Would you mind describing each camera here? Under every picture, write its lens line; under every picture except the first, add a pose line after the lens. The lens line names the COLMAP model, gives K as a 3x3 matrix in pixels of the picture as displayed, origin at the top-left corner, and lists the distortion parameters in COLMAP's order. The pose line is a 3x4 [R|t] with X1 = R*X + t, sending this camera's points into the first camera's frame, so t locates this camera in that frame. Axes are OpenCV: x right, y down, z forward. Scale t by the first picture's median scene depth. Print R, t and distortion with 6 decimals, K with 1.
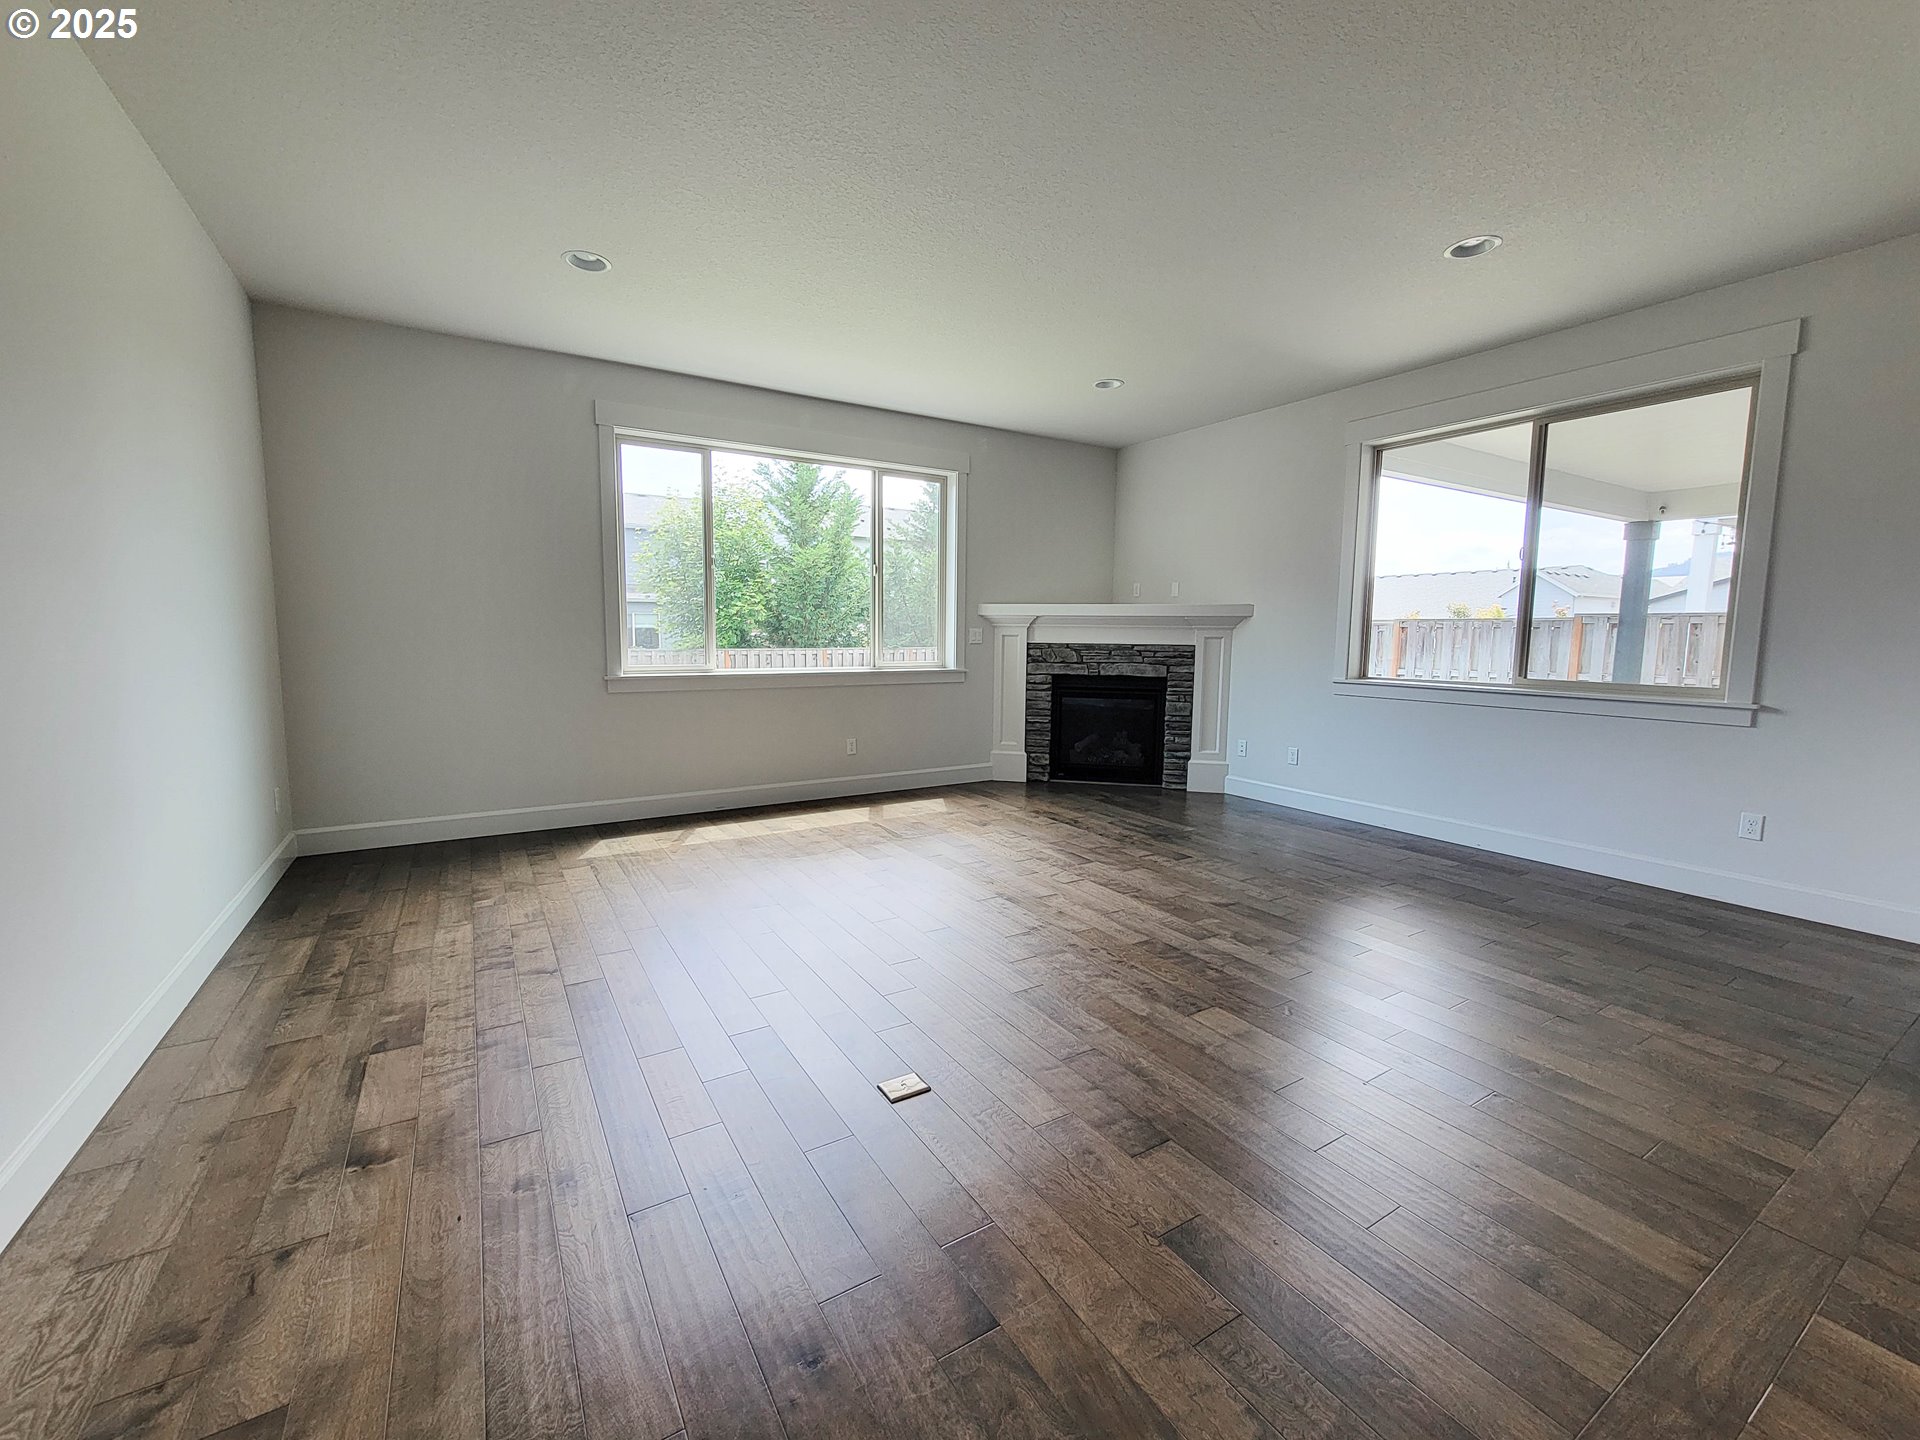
lens RADIAL K [[781.6, 0, 955.7], [0, 781.6, 725.1], [0, 0, 1]] dist [0.000957, 0.001135]
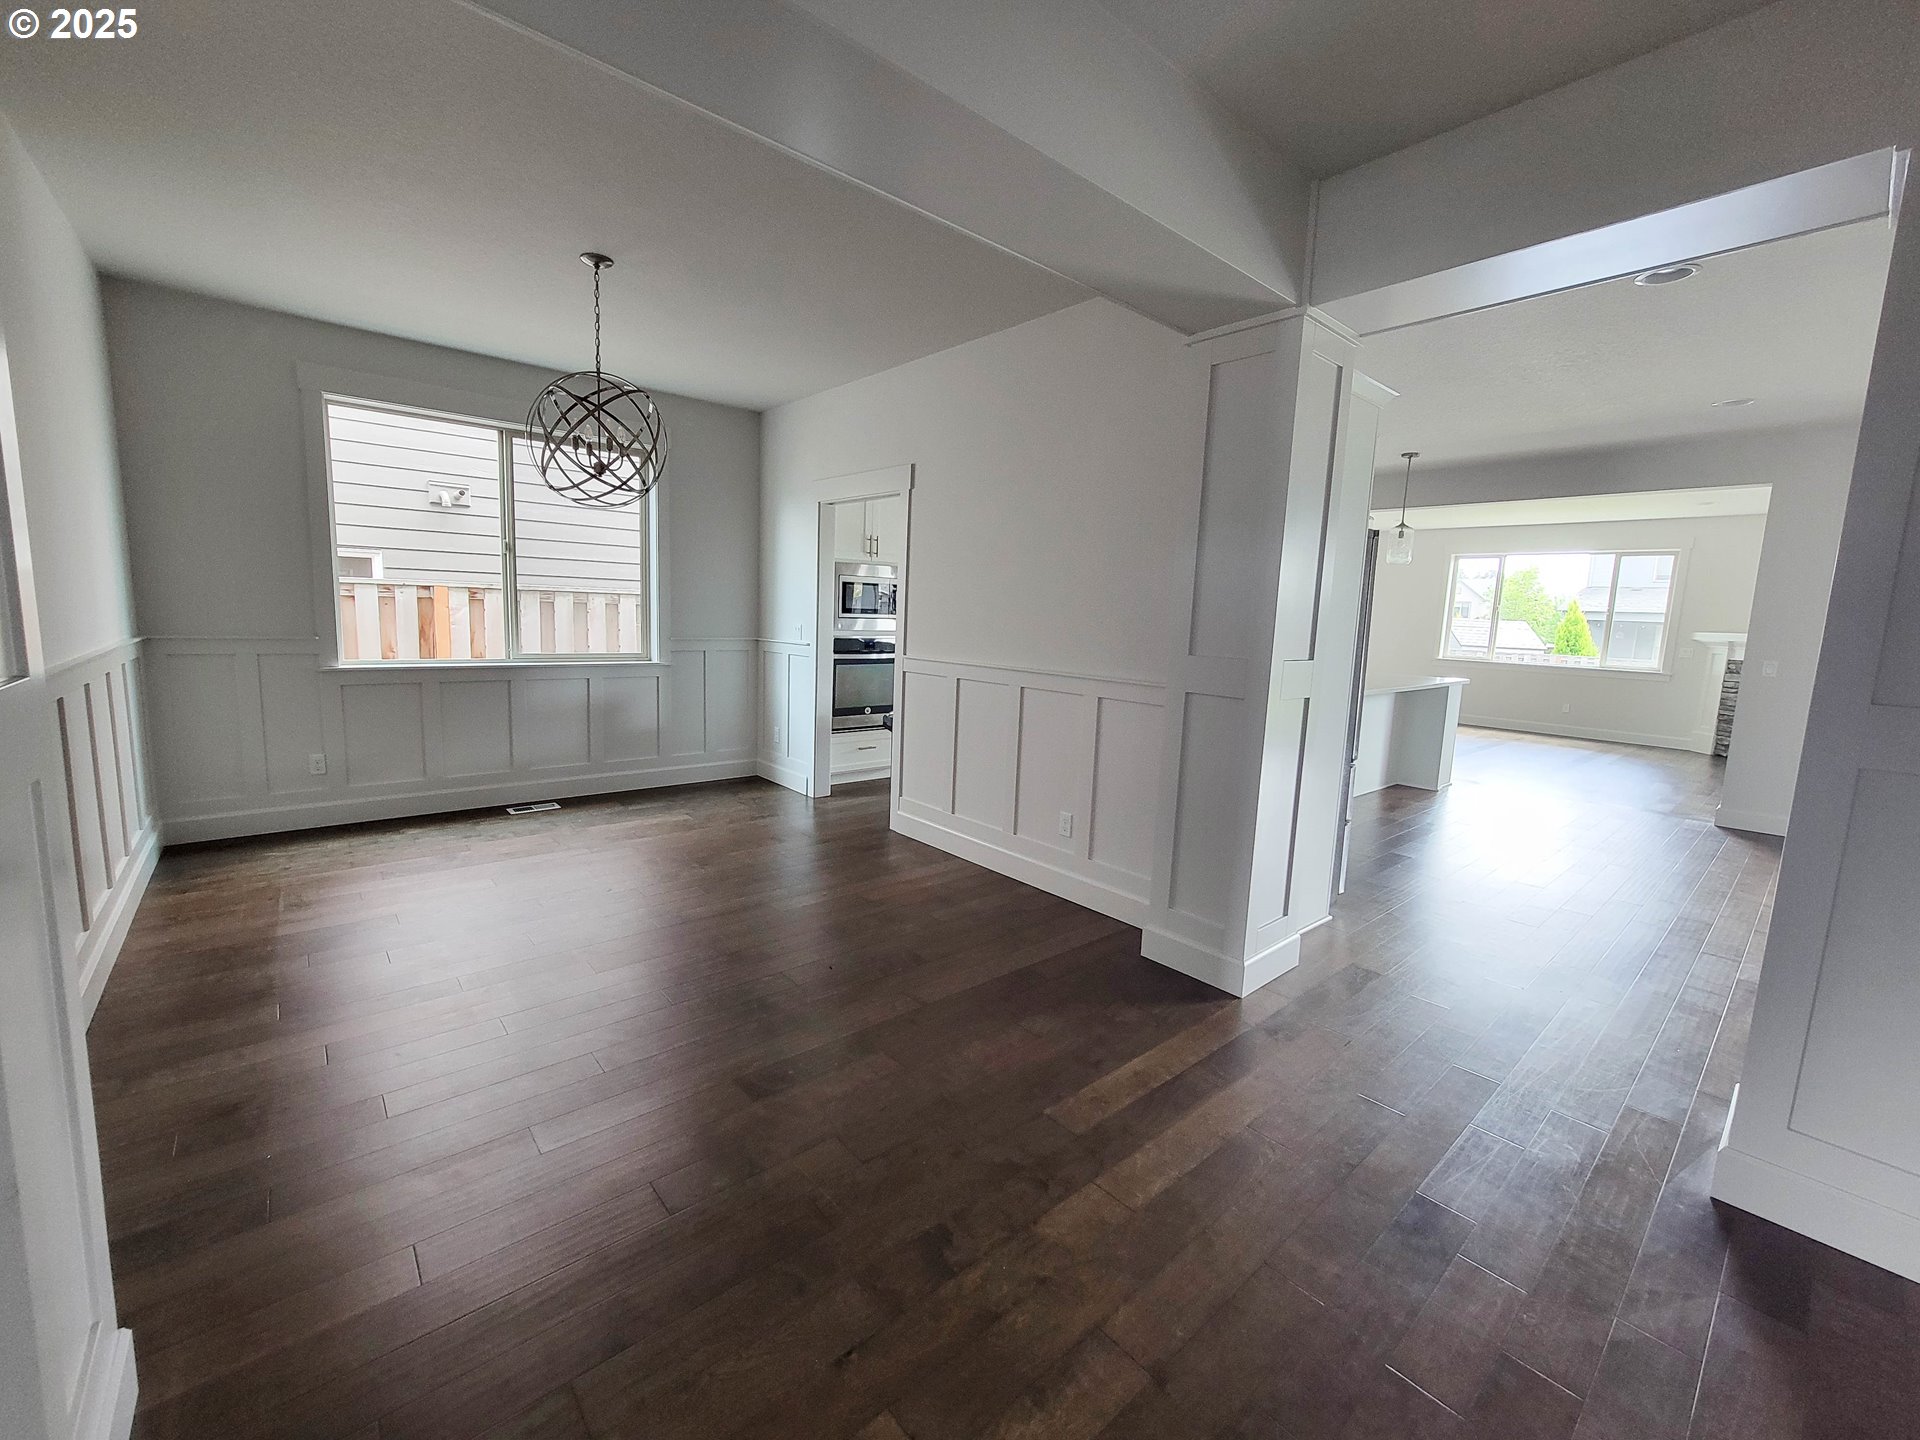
lens RADIAL K [[781.6, 0, 941.9], [0, 781.6, 714.6], [0, 0, 1]] dist [0.000957, 0.001135]
pose [[0.145996, 0.129721, -0.980743, 1.350391], [-0.155987, 0.981983, 0.106665, 0.069681], [0.976910, 0.137411, 0.163601, -0.664731]]
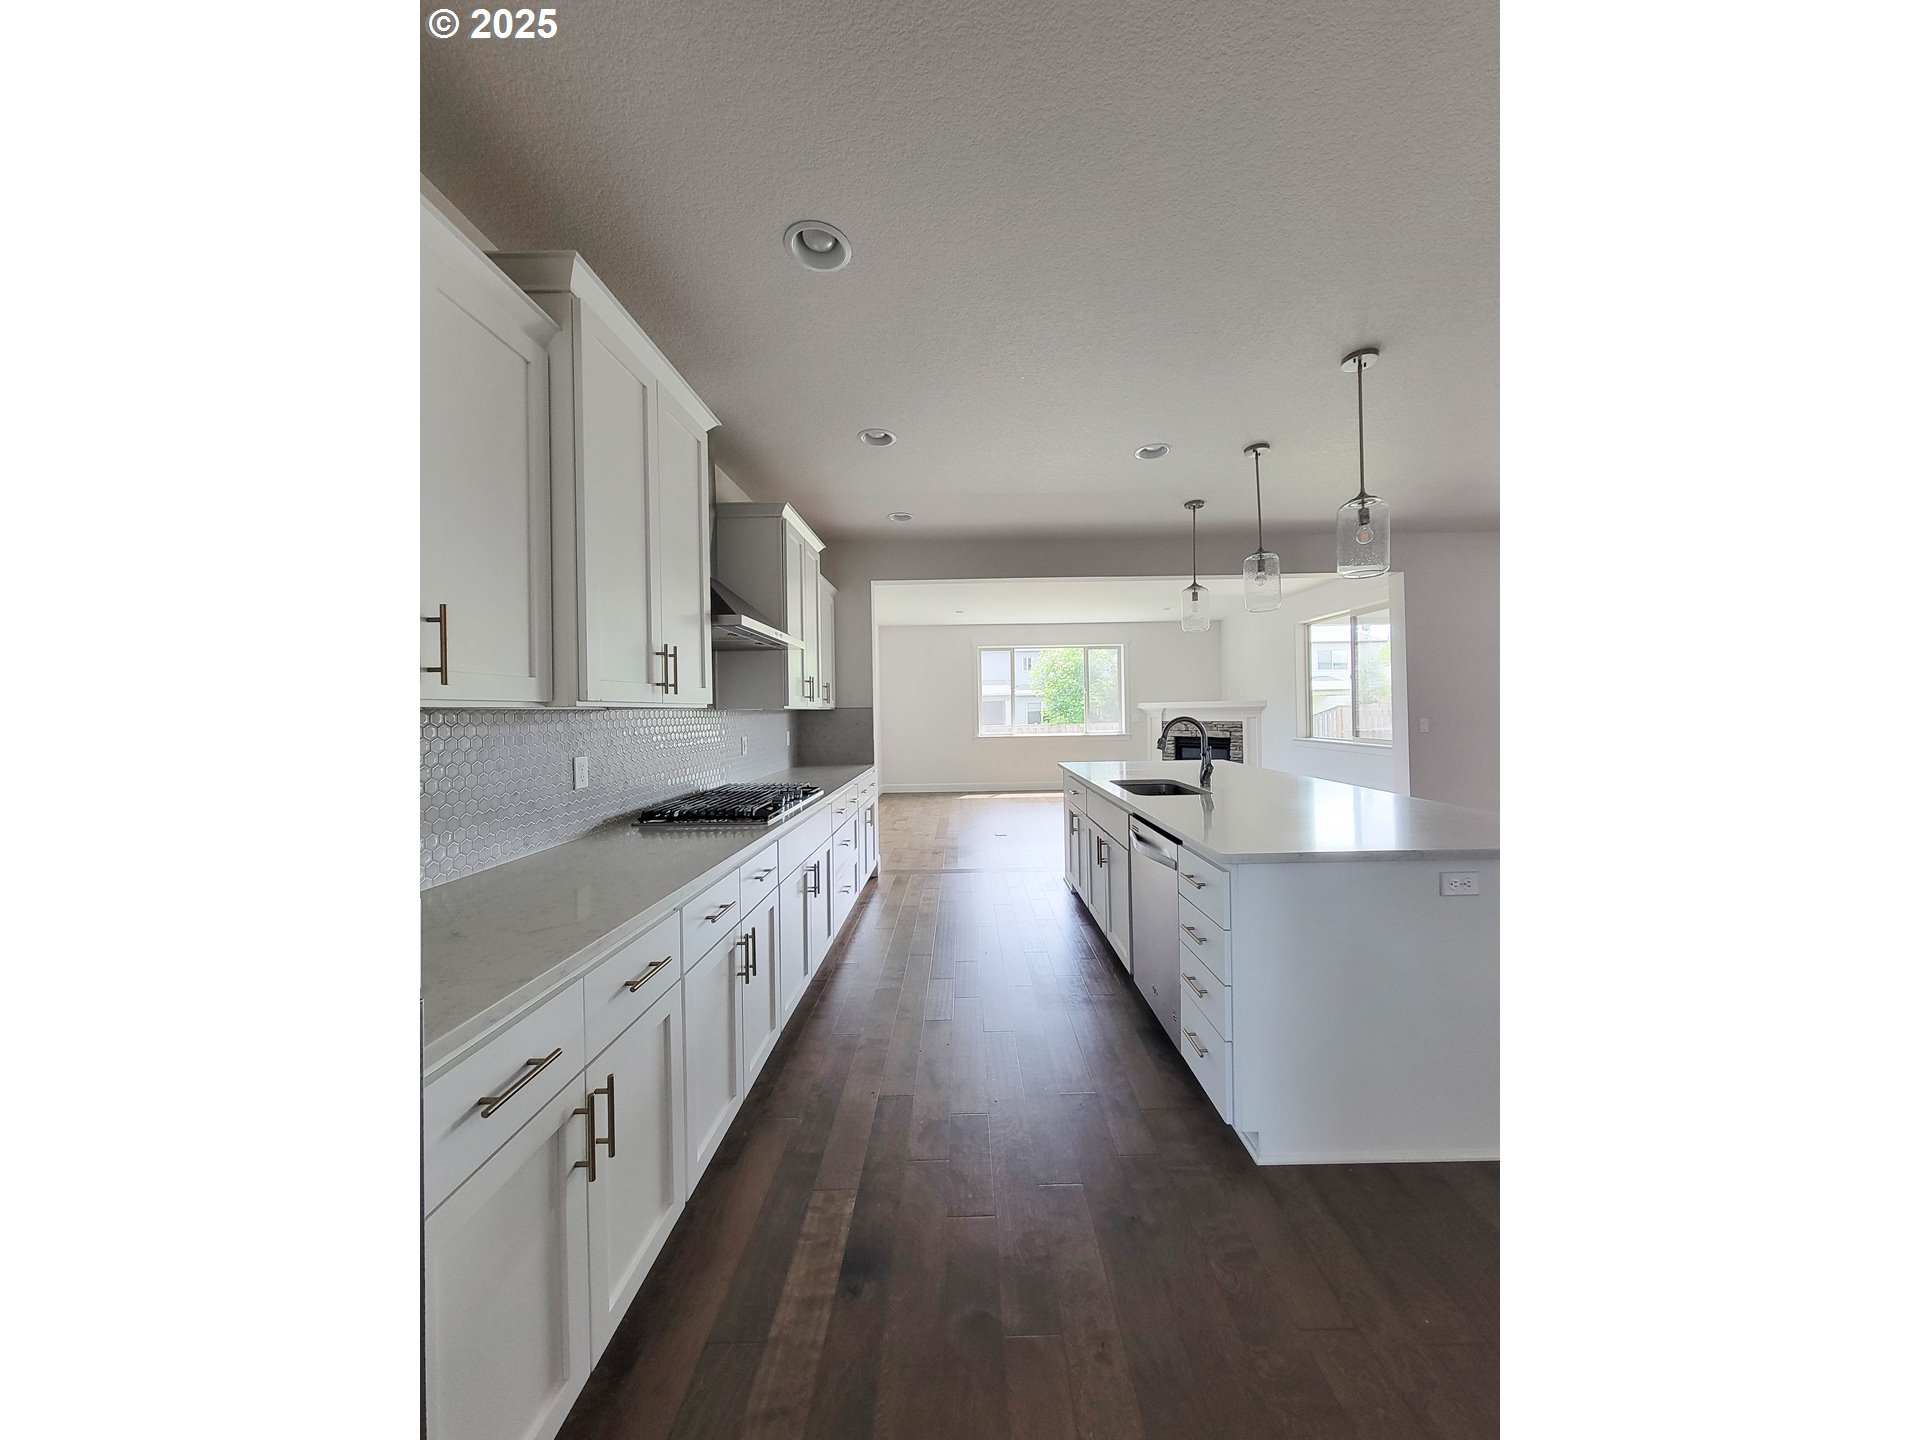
lens RADIAL K [[590.0, 0, 968.1], [0, 590.0, 707.9], [0, 0, 1]] dist [-0.000780, -0.000011]
pose [[0.852872, -0.025196, -0.521511, 0.478806], [-0.039054, 0.992958, -0.111842, 0.055138], [0.520657, 0.115754, 0.845883, -0.597376]]
